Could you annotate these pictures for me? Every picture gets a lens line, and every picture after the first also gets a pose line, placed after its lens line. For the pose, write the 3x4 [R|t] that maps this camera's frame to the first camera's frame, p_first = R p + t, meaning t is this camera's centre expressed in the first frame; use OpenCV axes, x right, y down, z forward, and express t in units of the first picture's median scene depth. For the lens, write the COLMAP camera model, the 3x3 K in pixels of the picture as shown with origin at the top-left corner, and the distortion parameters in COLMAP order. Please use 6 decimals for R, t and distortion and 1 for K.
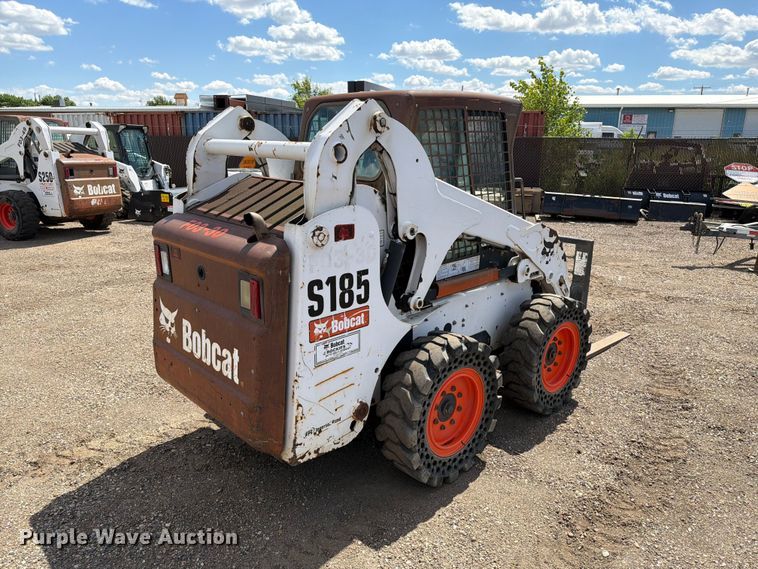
lens RADIAL K [[536.1, 0, 382.6], [0, 536.1, 278.1], [0, 0, 1]] dist [0.041106, -0.050078]
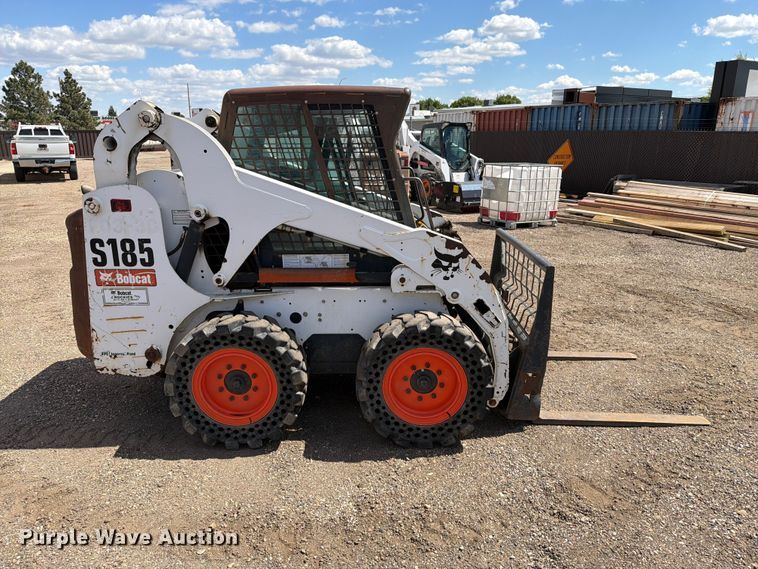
lens RADIAL K [[536.1, 0, 380.2], [0, 536.1, 286.3], [0, 0, 1]] dist [0.041106, -0.050078]
pose [[0.717652, 0.185235, -0.671315, 1.035685], [-0.170093, 0.981404, 0.088963, -0.095128], [0.675311, 0.050341, 0.735813, 0.395160]]
